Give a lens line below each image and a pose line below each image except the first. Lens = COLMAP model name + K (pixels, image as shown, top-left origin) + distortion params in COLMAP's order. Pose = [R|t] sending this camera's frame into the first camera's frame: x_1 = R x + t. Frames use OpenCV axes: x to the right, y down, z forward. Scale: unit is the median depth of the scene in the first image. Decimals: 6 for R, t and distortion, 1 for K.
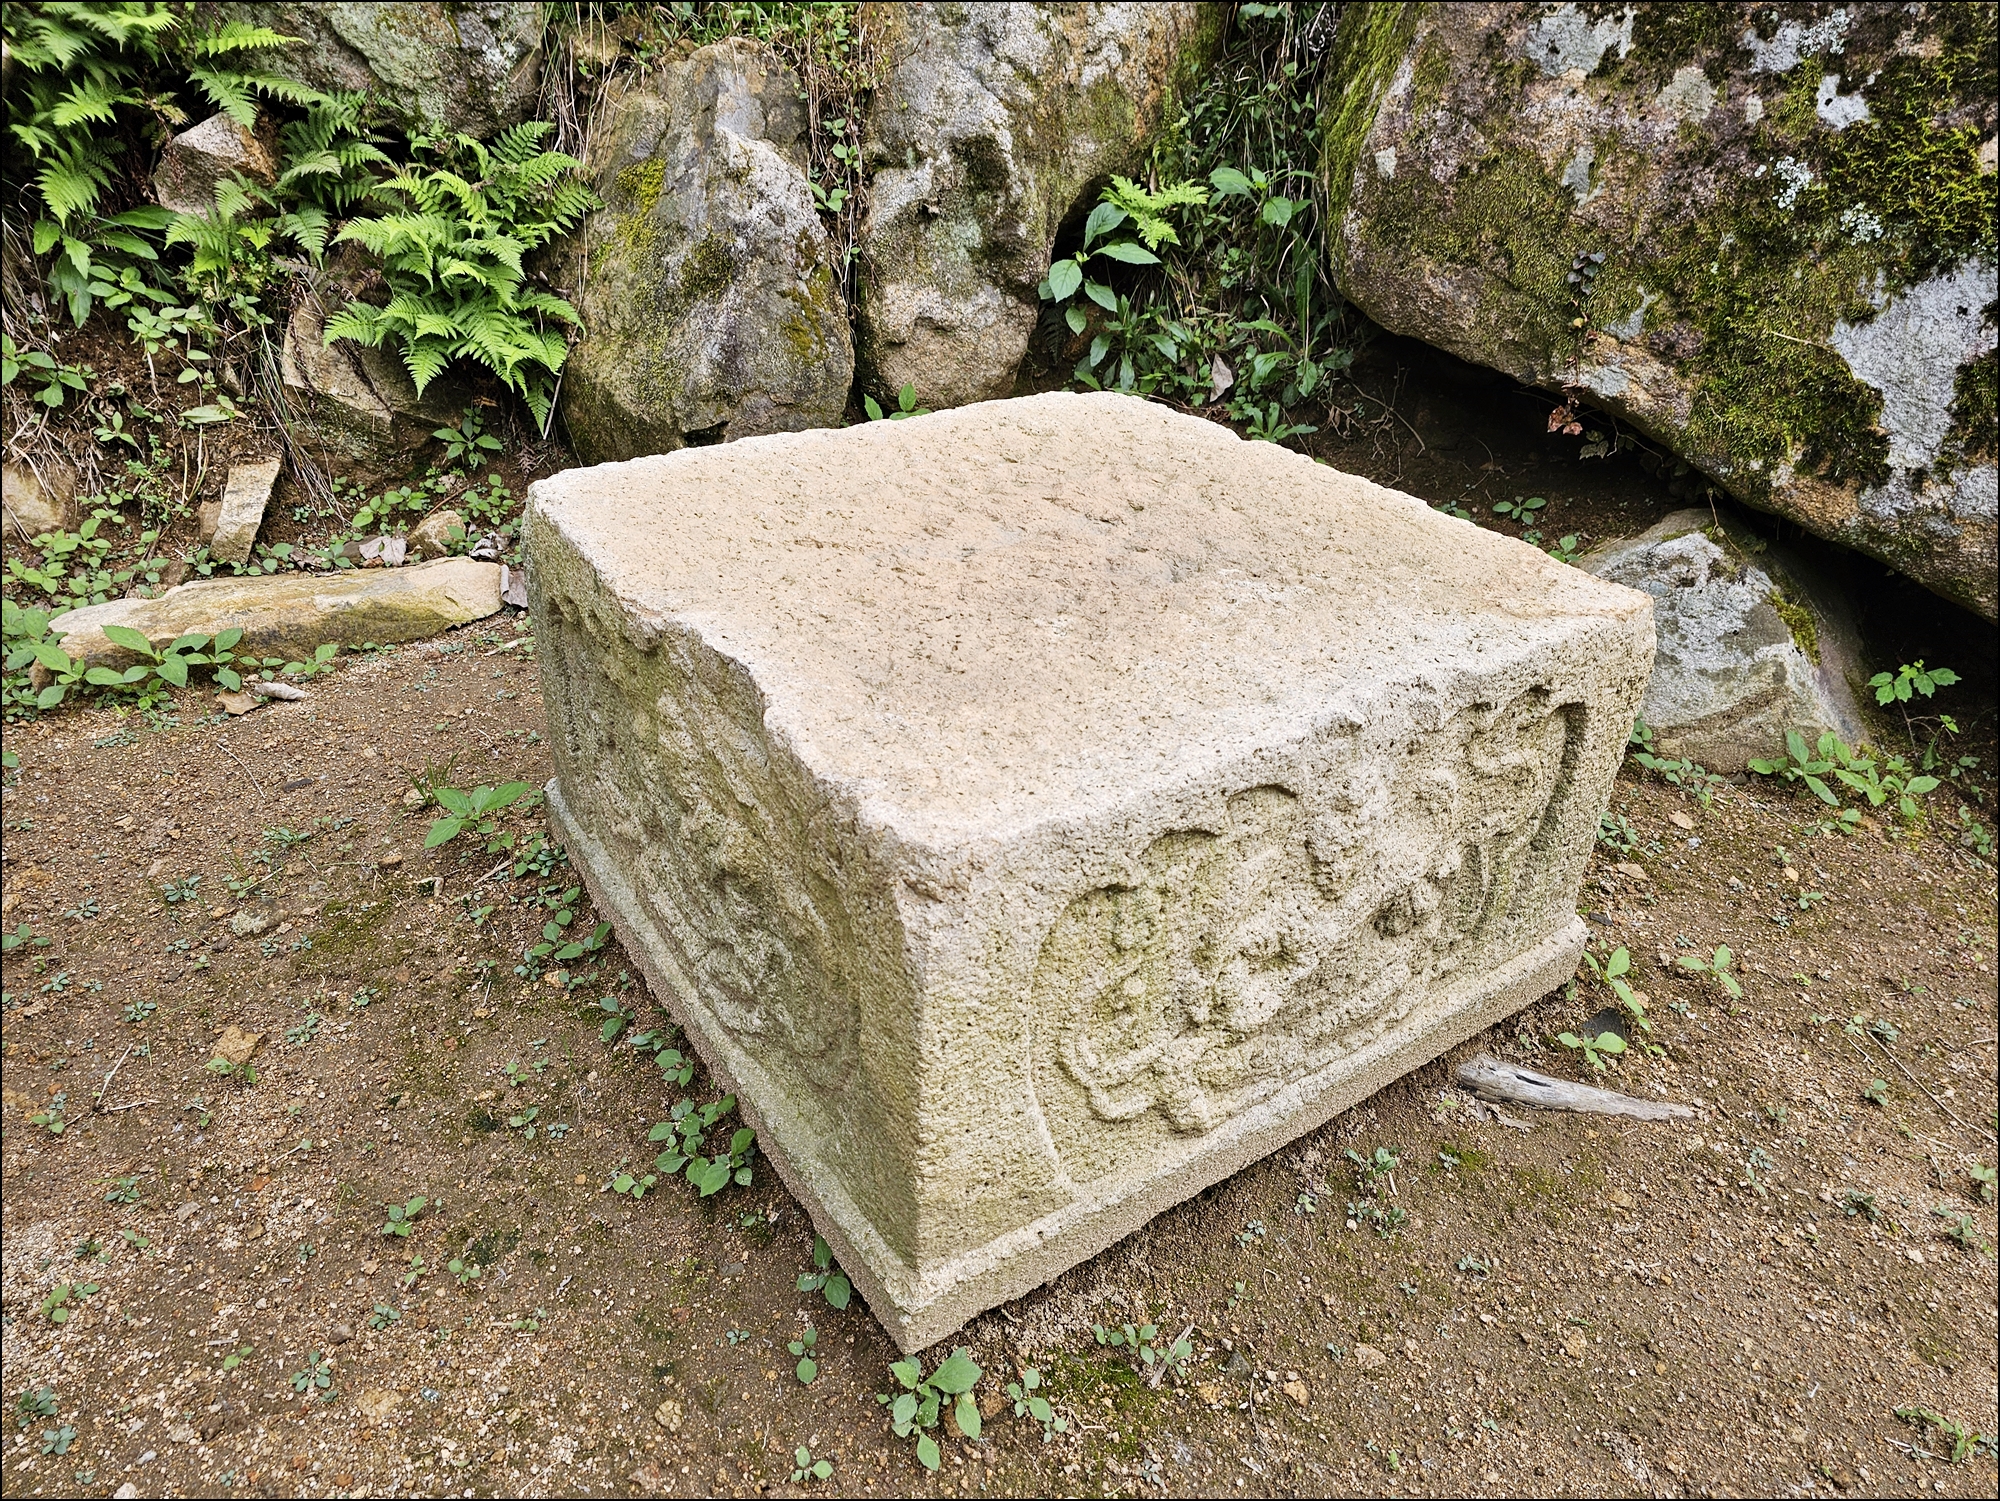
lens RADIAL K [[1426.6, 0, 999.7], [0, 1426.6, 750.4], [0, 0, 1]] dist [0.000250, -0.001293]
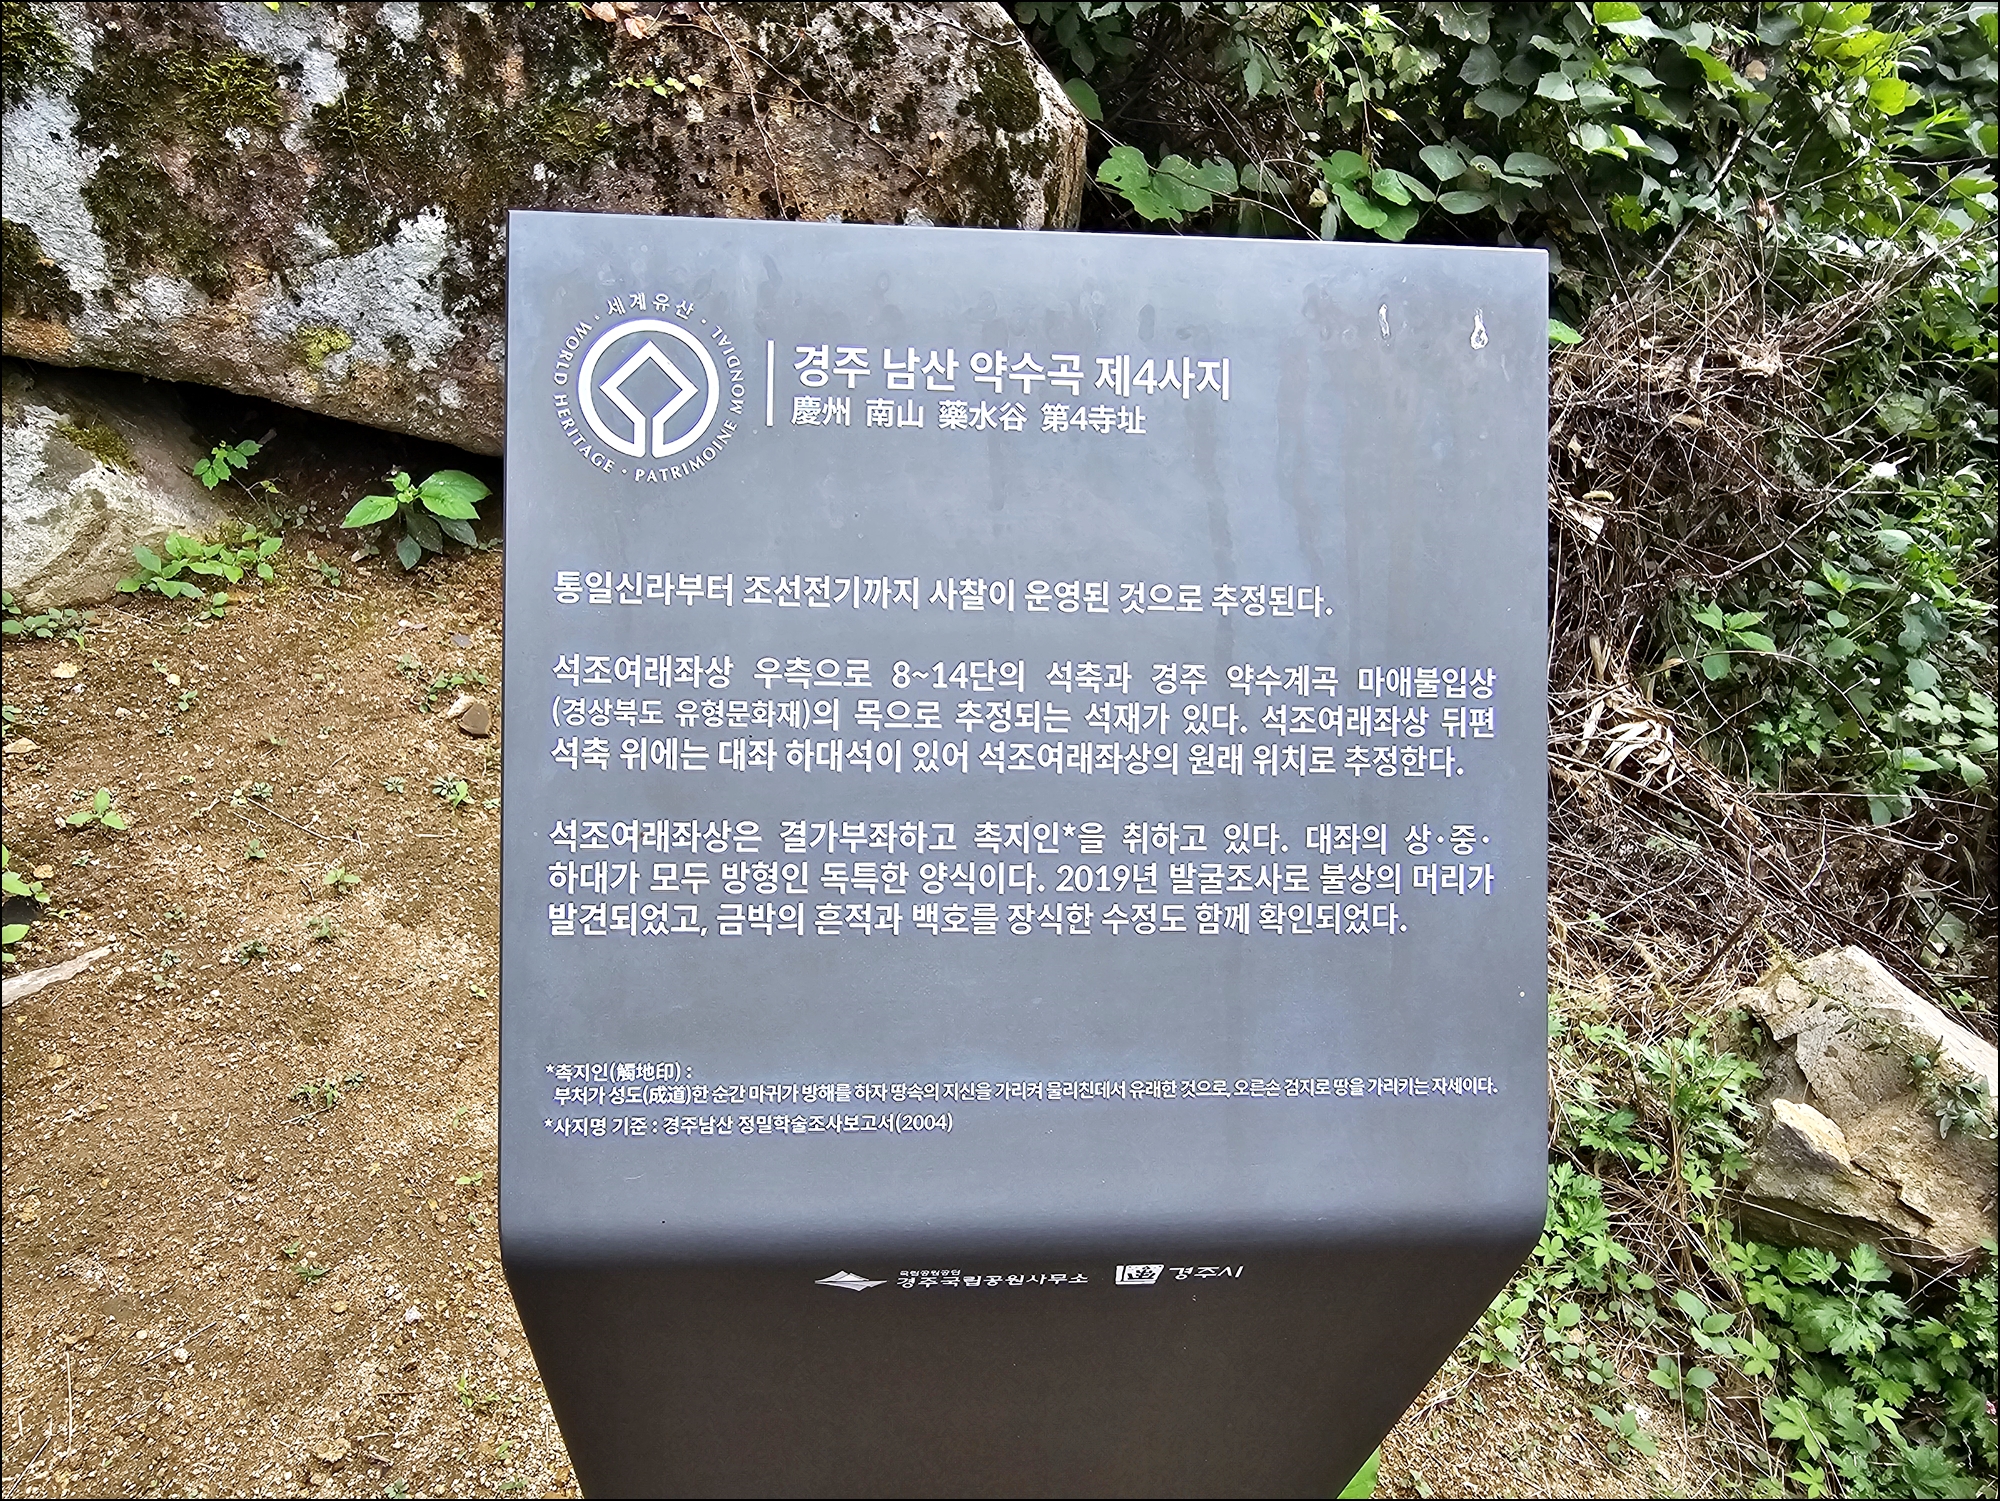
lens RADIAL K [[1418.5, 0, 999.7], [0, 1418.5, 750.3], [0, 0, 1]] dist [-0.002620, 0.000475]
pose [[0.636163, -0.477584, 0.605979, 0.257176], [0.320458, 0.878003, 0.355551, -0.053725], [-0.701857, -0.031997, 0.711599, -0.262324]]
